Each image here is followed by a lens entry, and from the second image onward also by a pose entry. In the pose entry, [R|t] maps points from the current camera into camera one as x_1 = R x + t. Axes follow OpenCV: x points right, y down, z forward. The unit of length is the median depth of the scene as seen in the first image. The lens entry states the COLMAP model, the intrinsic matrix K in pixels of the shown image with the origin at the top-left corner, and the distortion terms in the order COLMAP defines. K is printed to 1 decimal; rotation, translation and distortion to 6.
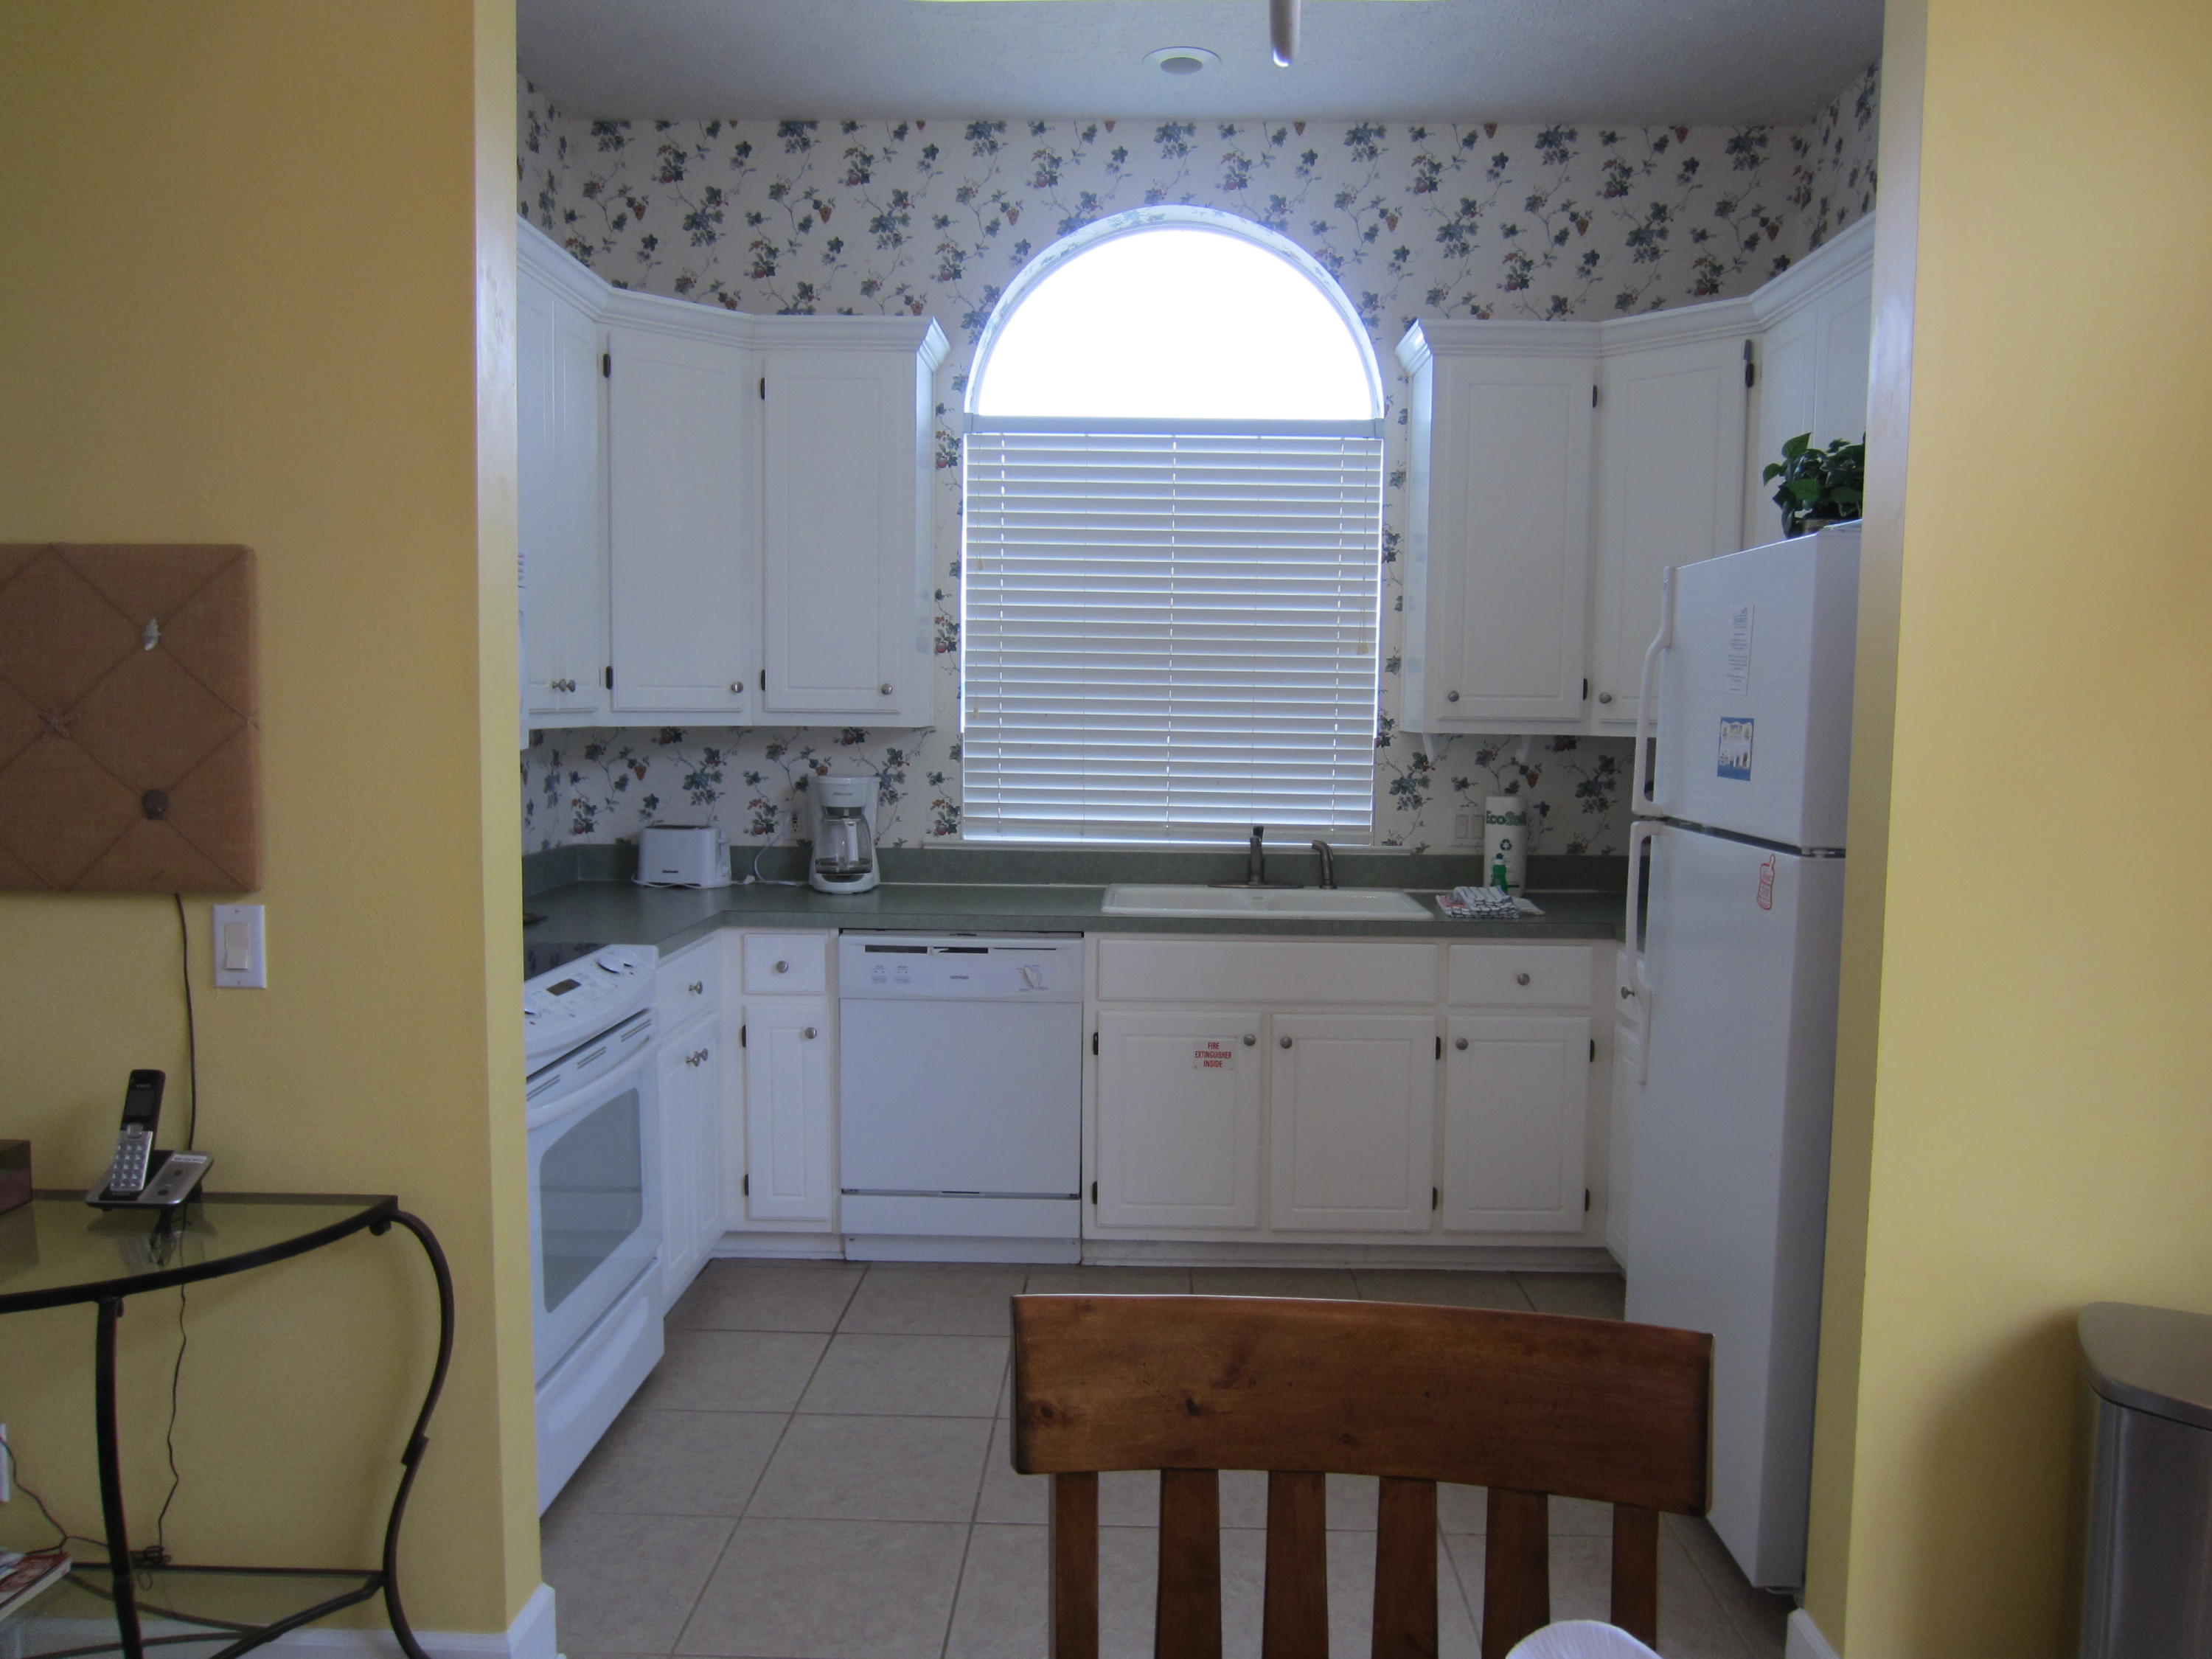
lens RADIAL K [[1572.7, 0, 1118.8], [0, 1572.7, 828.0], [0, 0, 1]] dist [-0.020226, 0.000349]
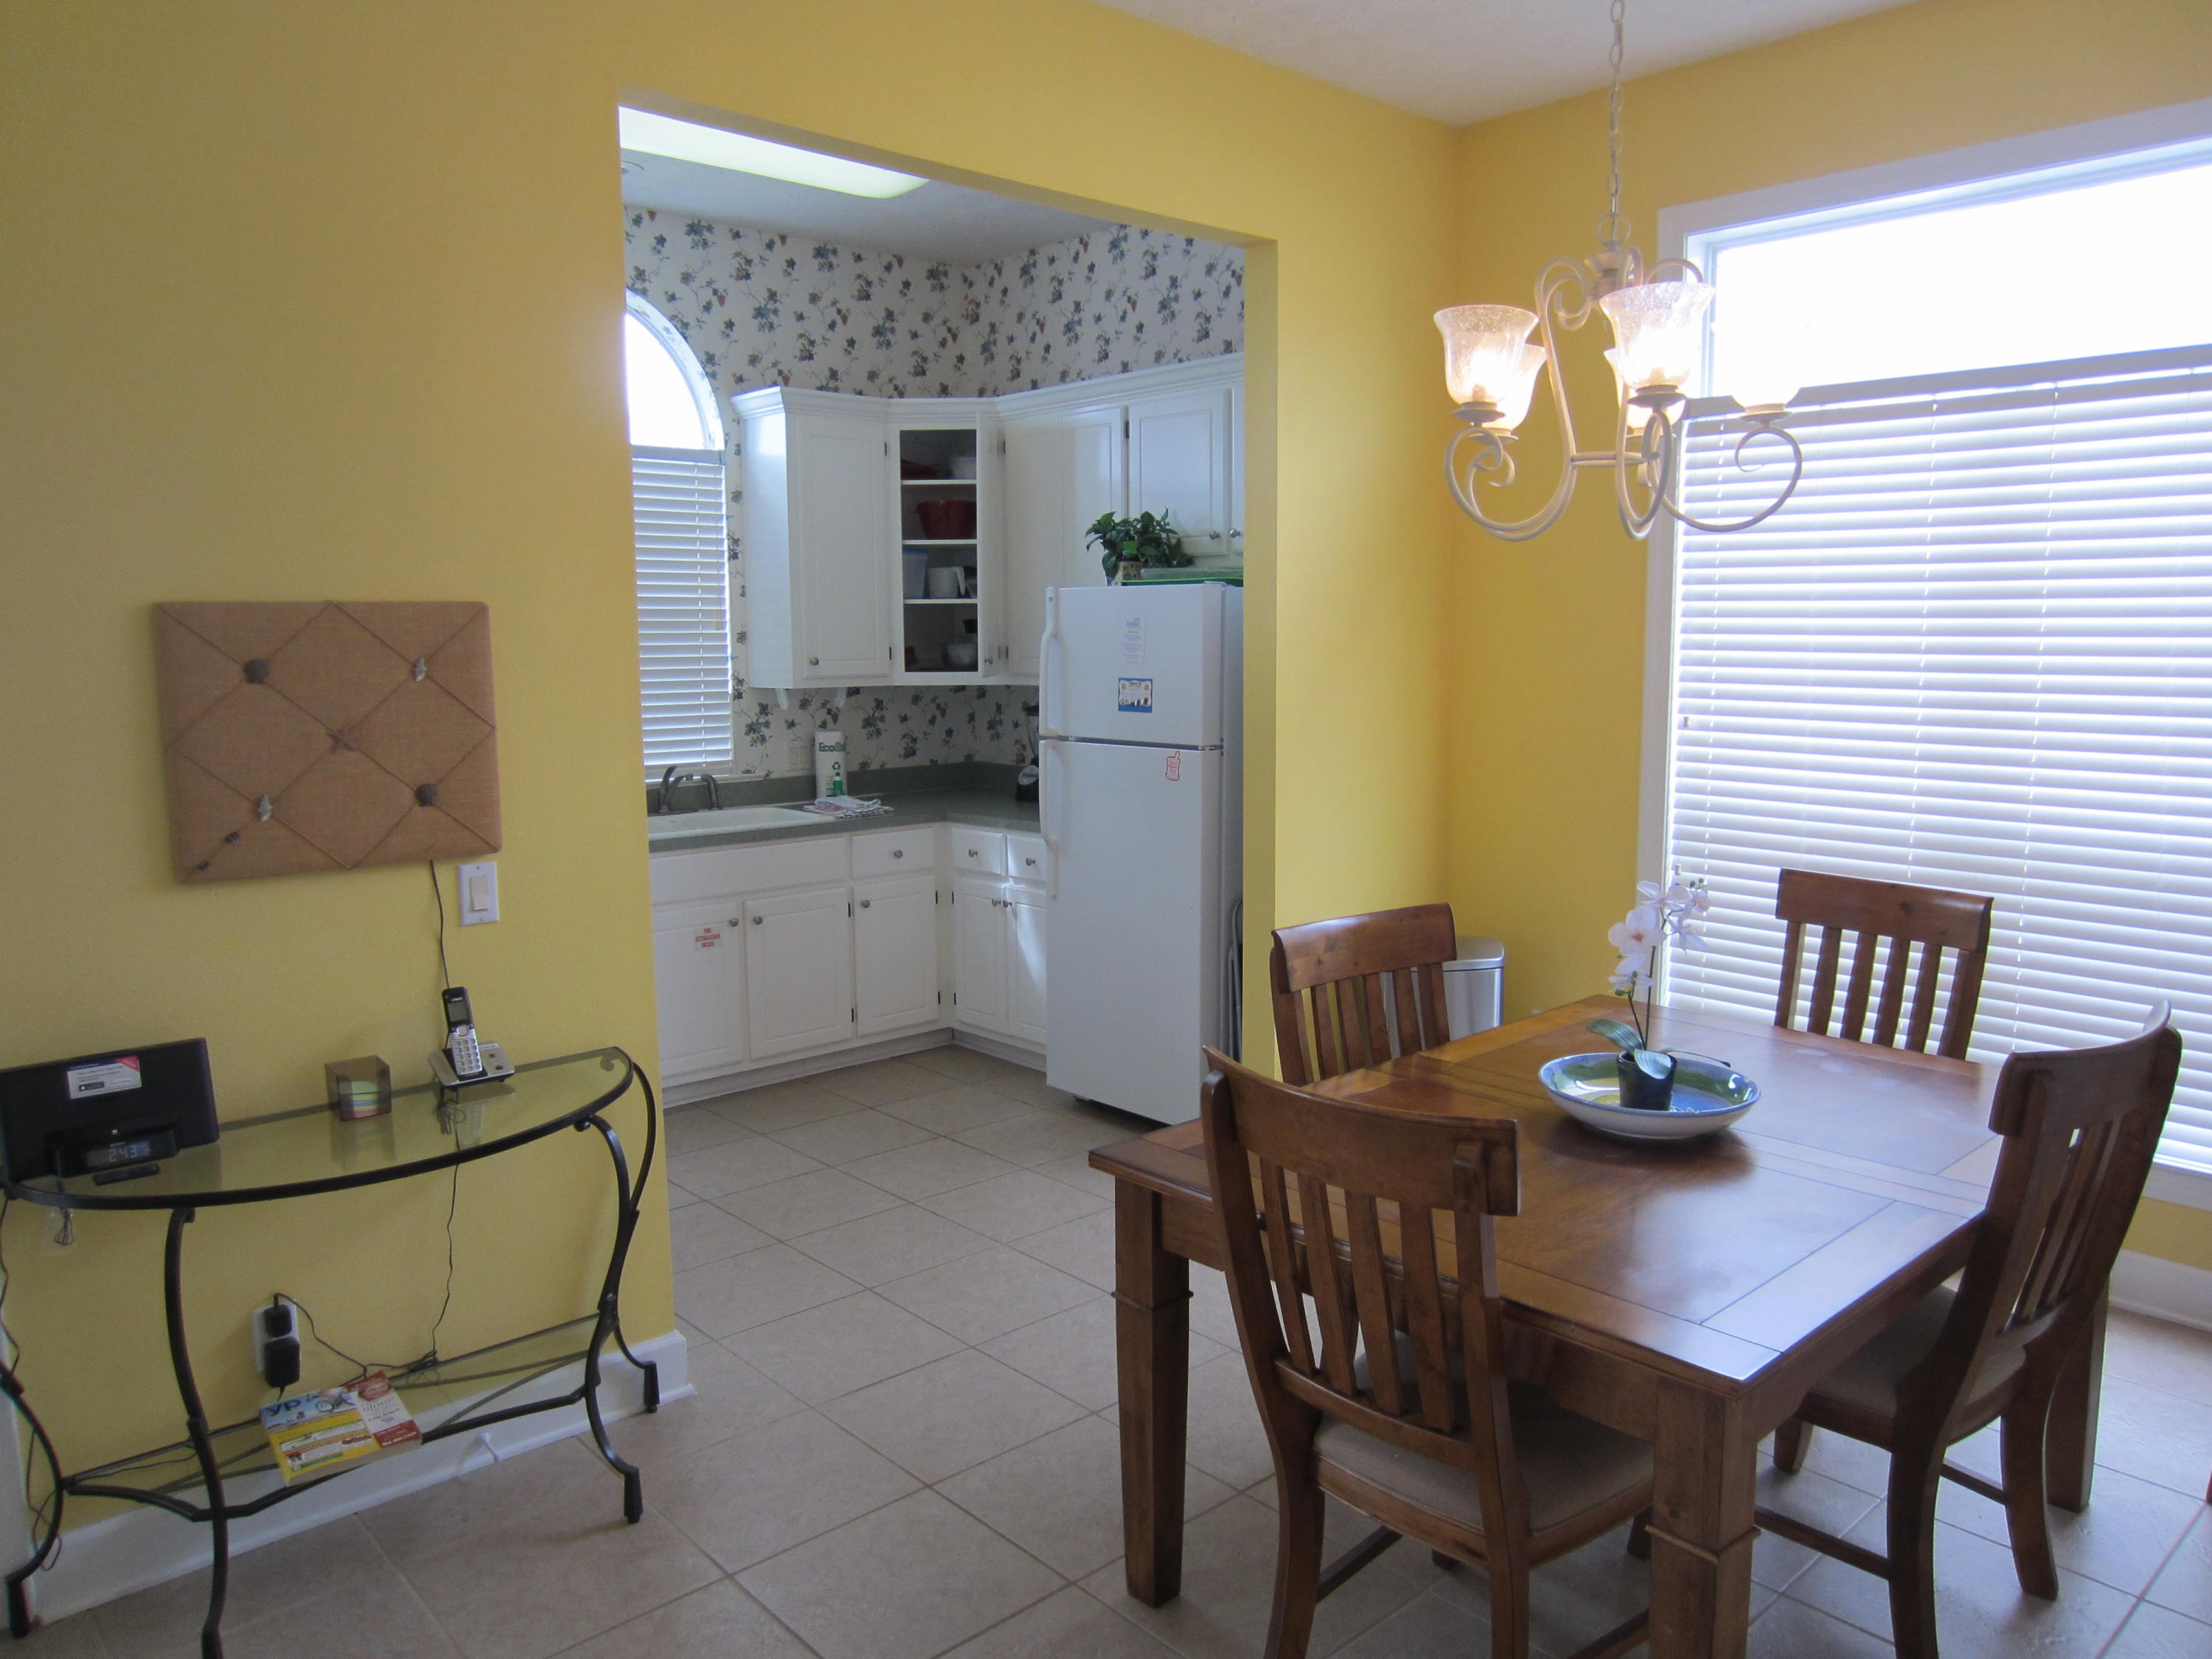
lens RADIAL K [[1572.7, 0, 1118.8], [0, 1572.7, 828.0], [0, 0, 1]] dist [-0.020226, 0.000349]
pose [[0.724394, -0.103594, 0.681558, -0.524956], [0.070910, 0.994598, 0.075808, -0.022205], [-0.685730, -0.006586, 0.727827, -0.187408]]
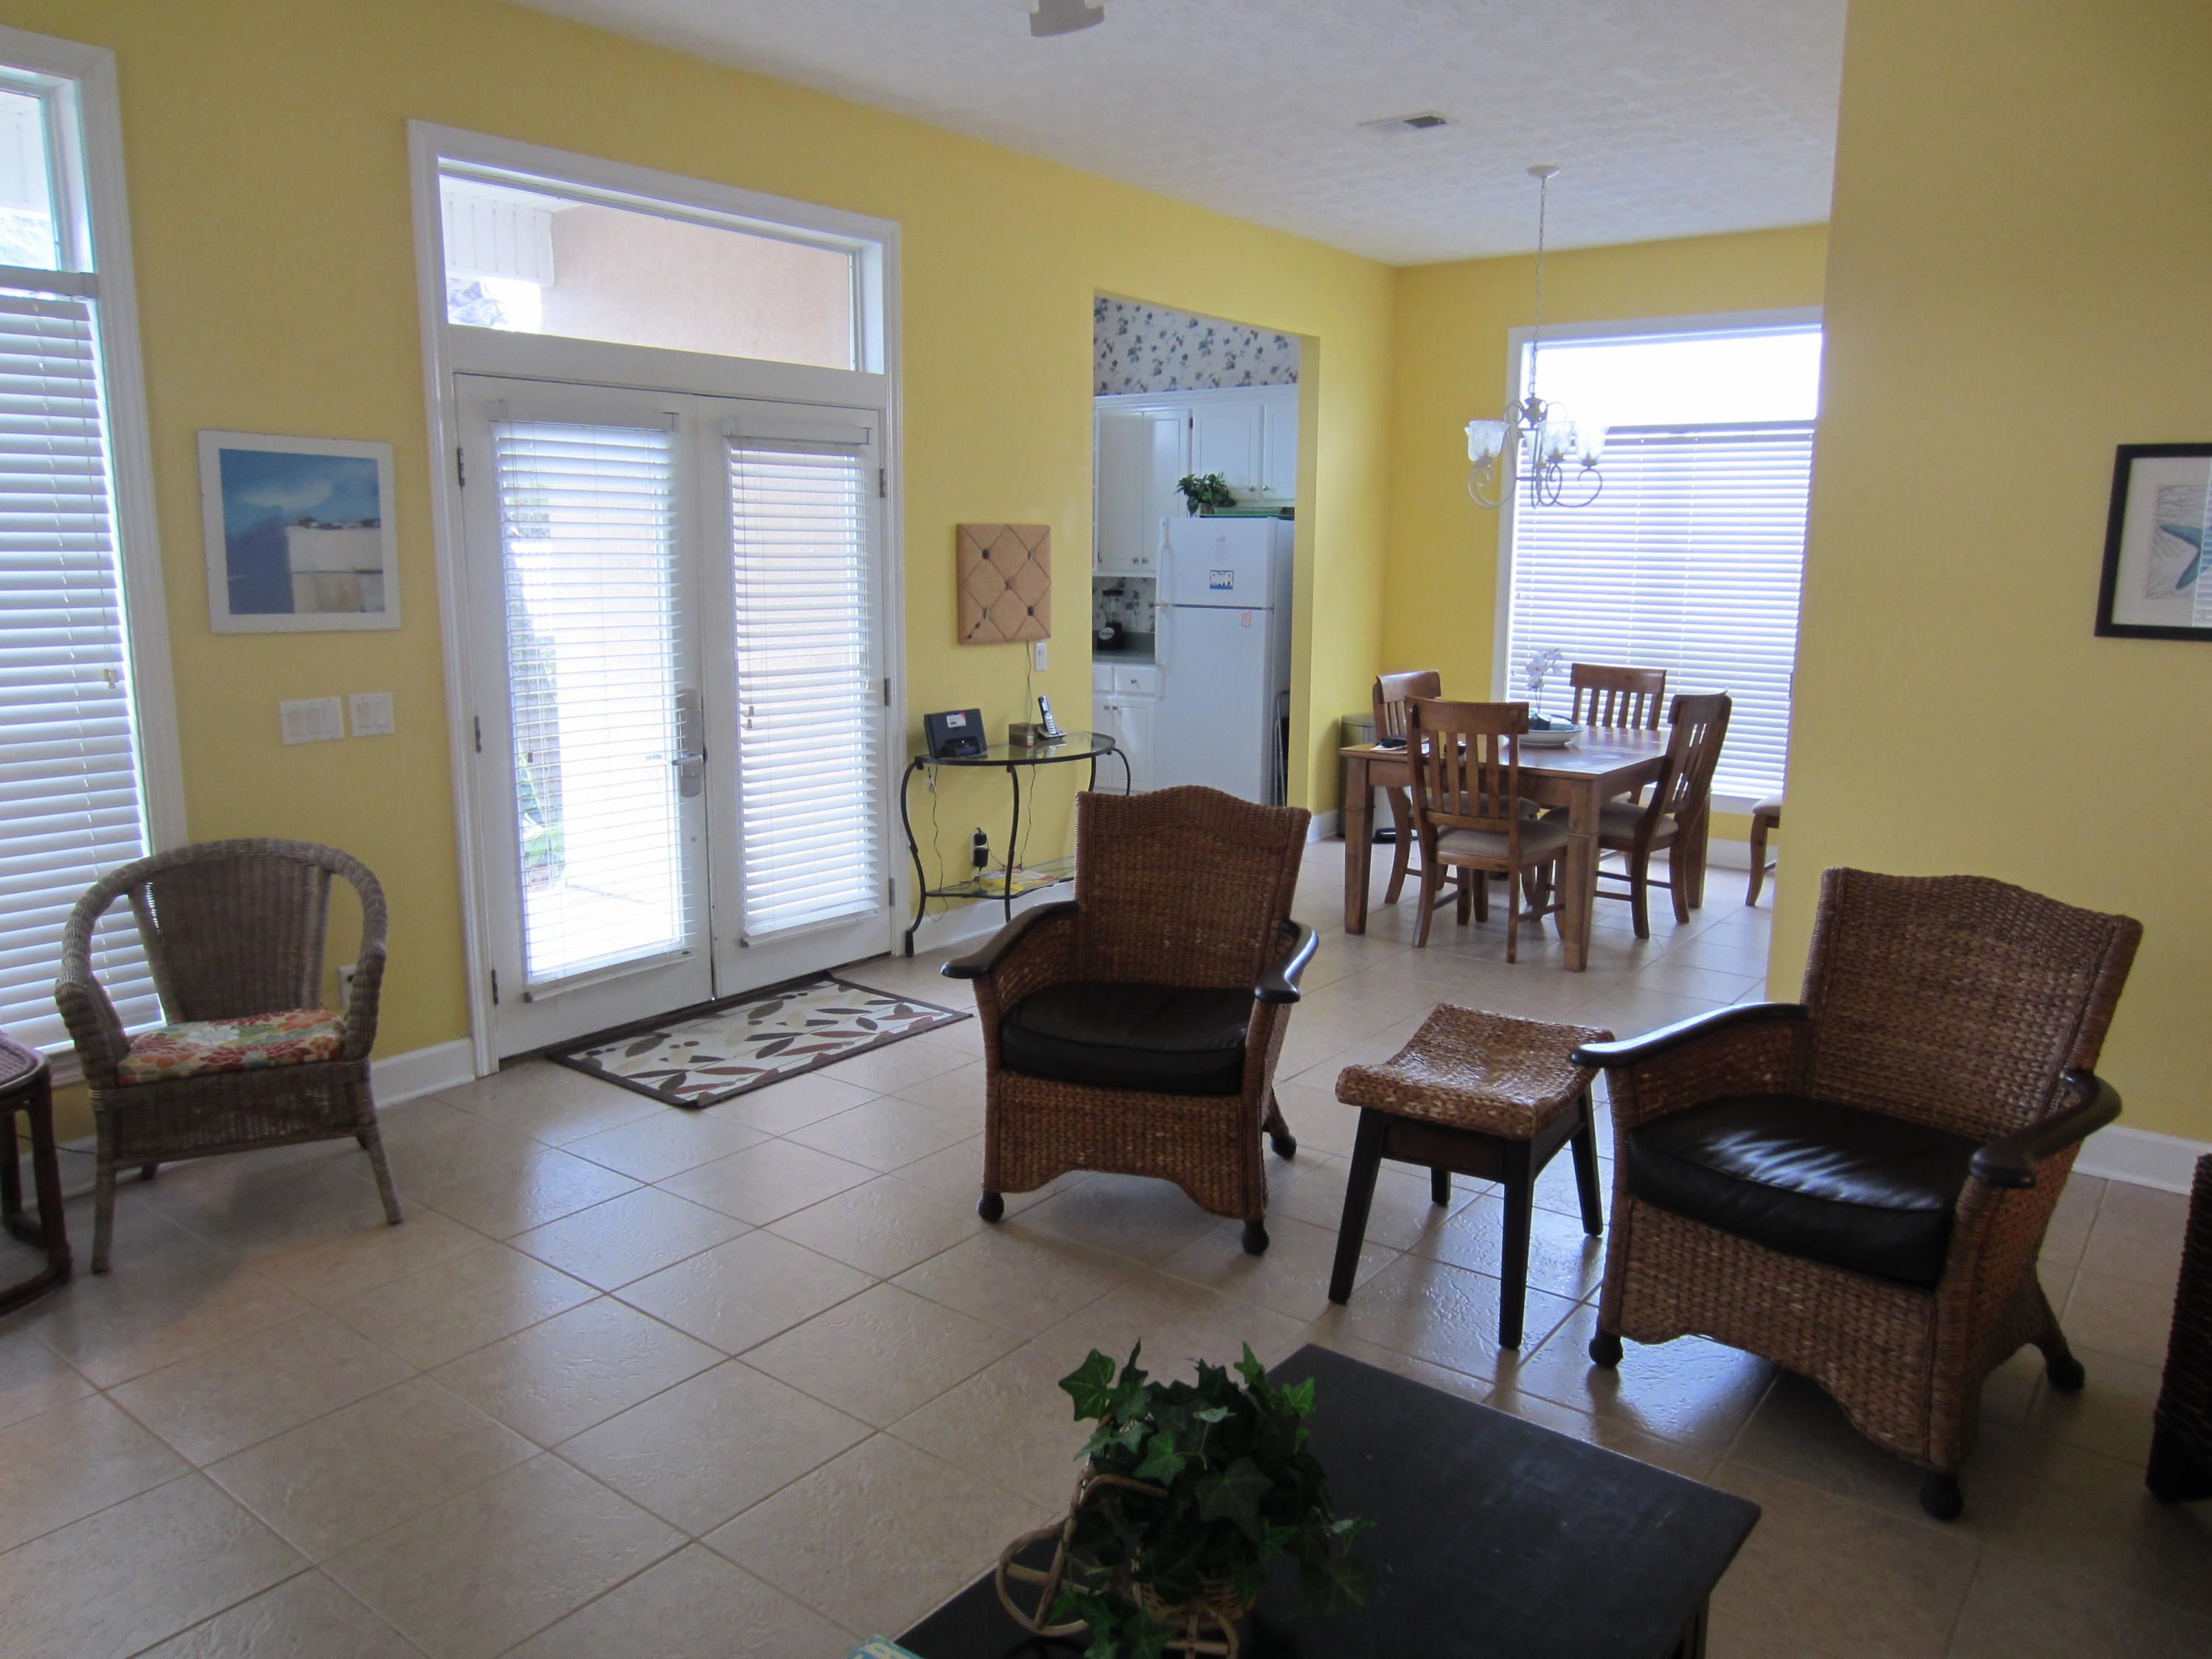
lens RADIAL K [[1572.7, 0, 1118.8], [0, 1572.7, 828.0], [0, 0, 1]] dist [-0.020226, 0.000349]
pose [[0.588504, -0.149964, 0.794464, -1.429739], [0.063407, 0.988181, 0.139562, -0.006492], [-0.806004, -0.031759, 0.591058, -0.458186]]
